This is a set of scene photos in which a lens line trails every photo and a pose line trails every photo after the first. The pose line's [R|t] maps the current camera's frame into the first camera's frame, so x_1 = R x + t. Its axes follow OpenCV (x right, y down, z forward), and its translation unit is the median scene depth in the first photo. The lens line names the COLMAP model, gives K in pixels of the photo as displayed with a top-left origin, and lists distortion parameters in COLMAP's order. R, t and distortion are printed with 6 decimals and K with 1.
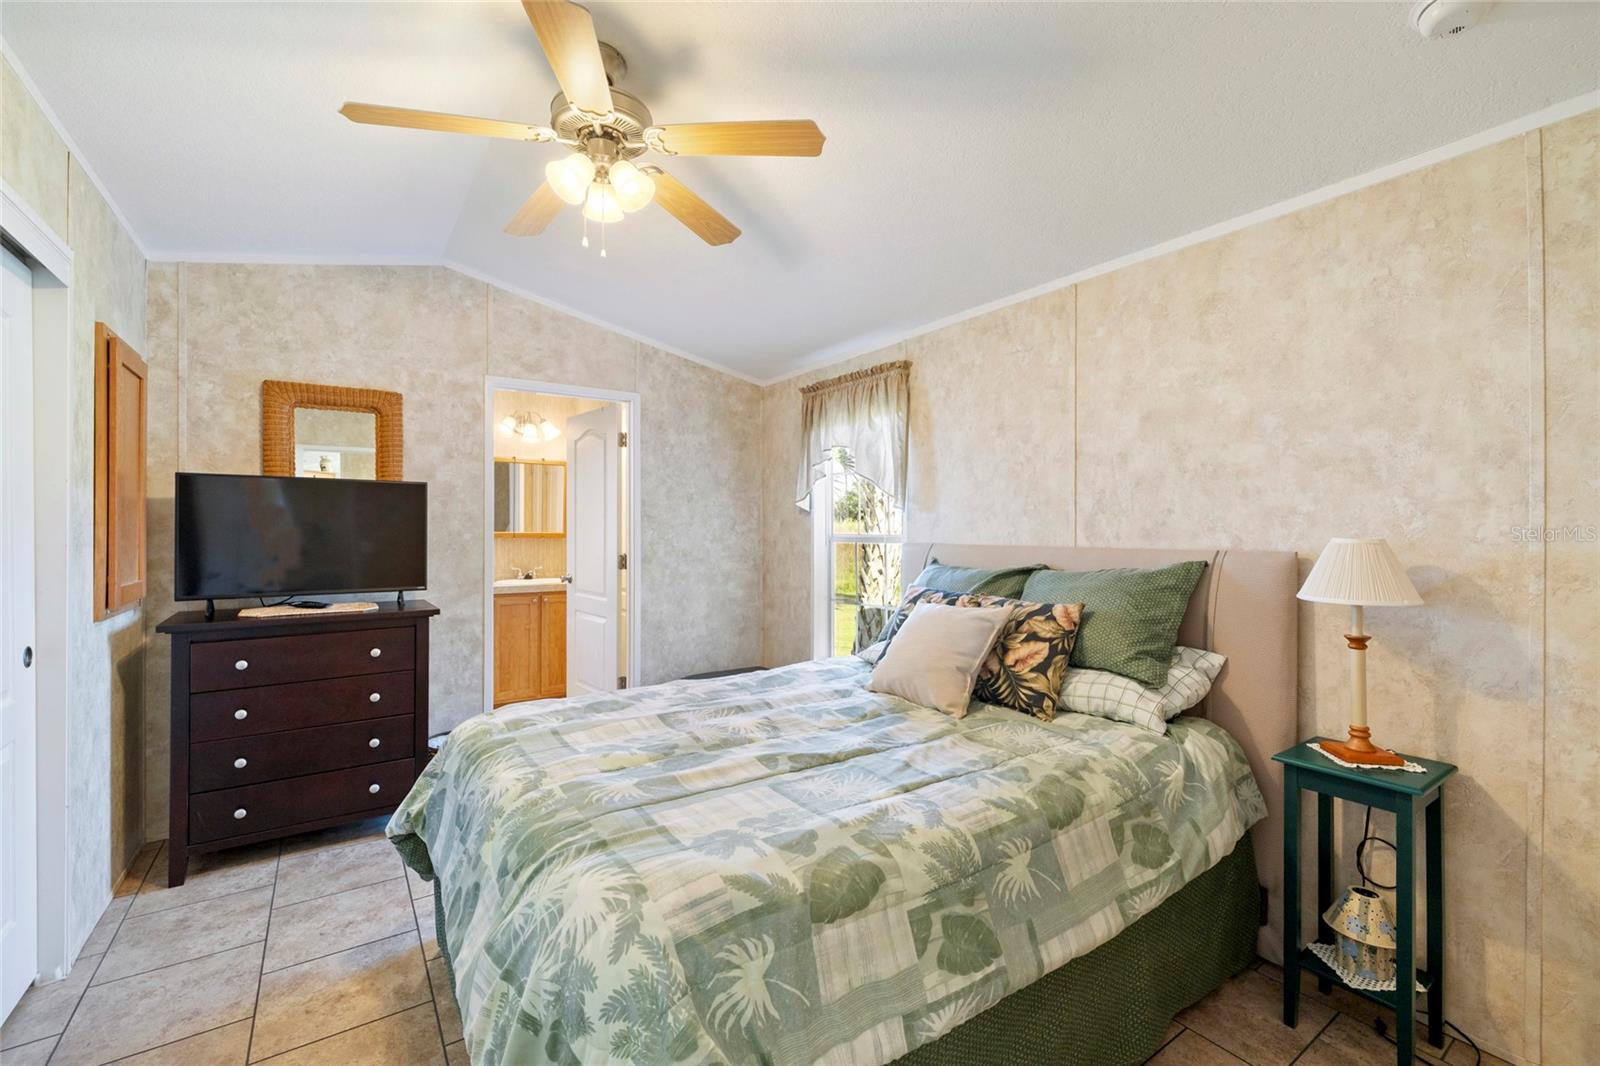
lens RADIAL K [[640.4, 0, 800.0], [0, 640.4, 533.0], [0, 0, 1]] dist [0.000498, 0.000148]
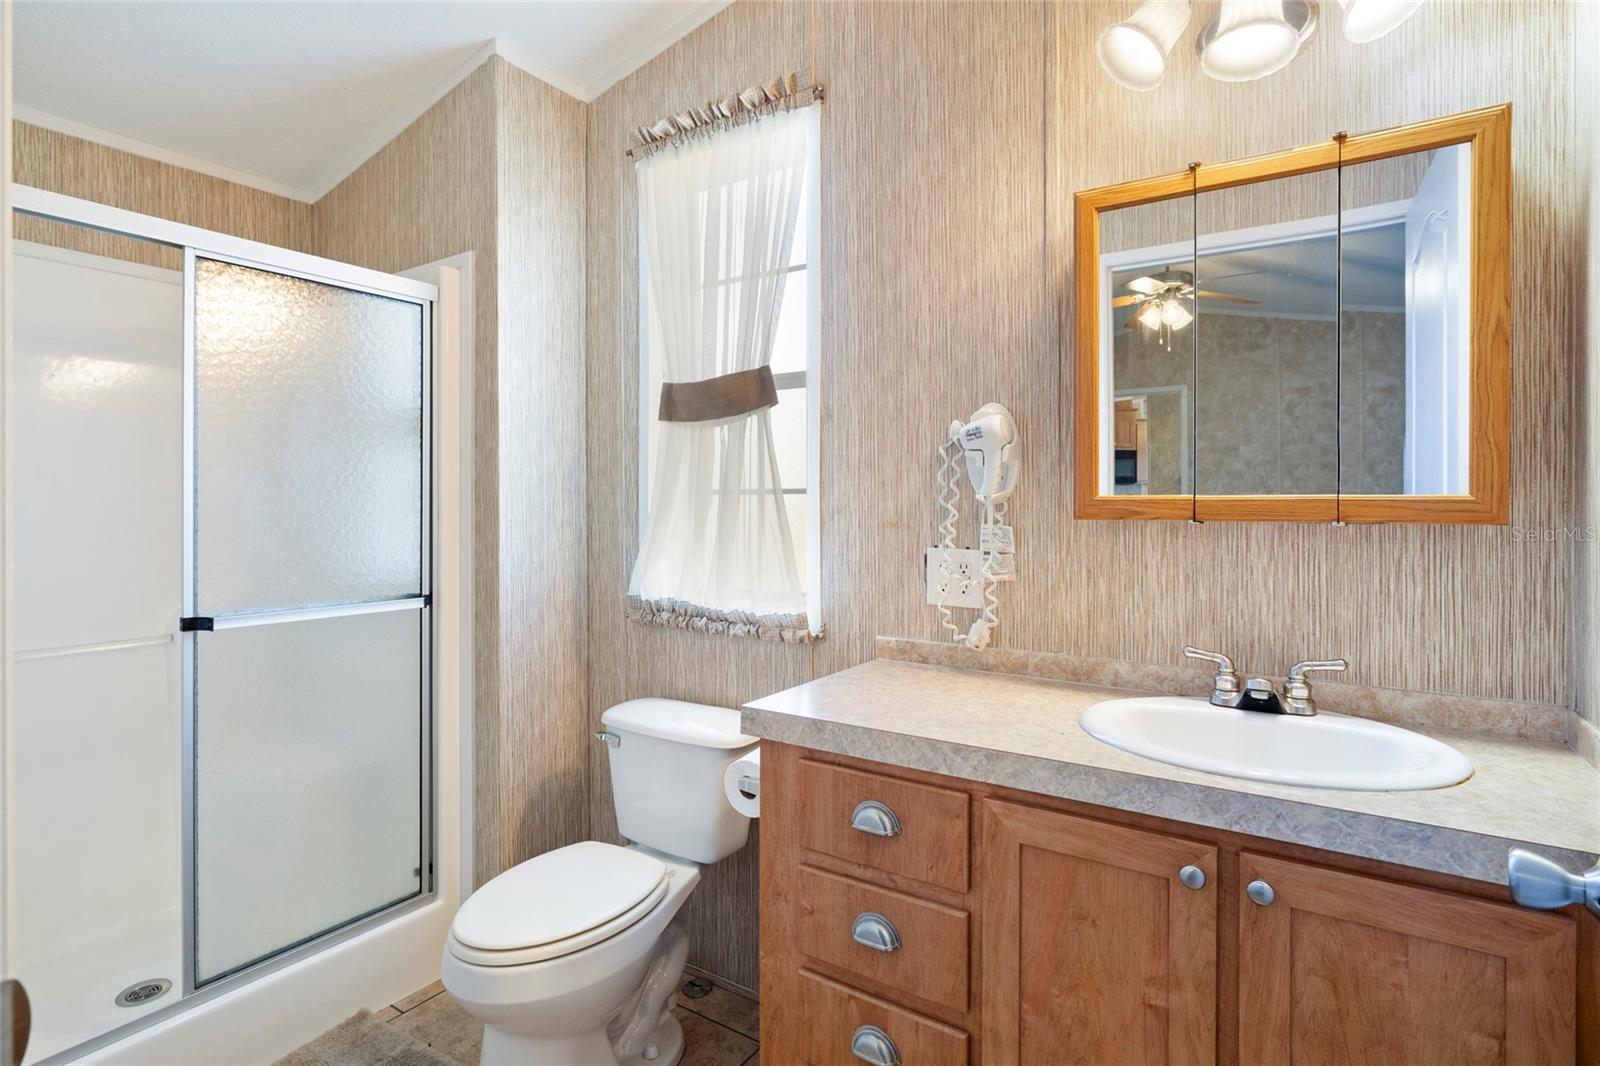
lens RADIAL K [[818.0, 0, 800.0], [0, 818.0, 533.0], [0, 0, 1]] dist [-0.000848, -0.000154]
pose [[0.351526, 0.037692, -0.935419, -0.242665], [-0.008075, 0.999274, 0.037230, 0.004455], [0.936143, -0.005534, 0.351575, 0.812122]]
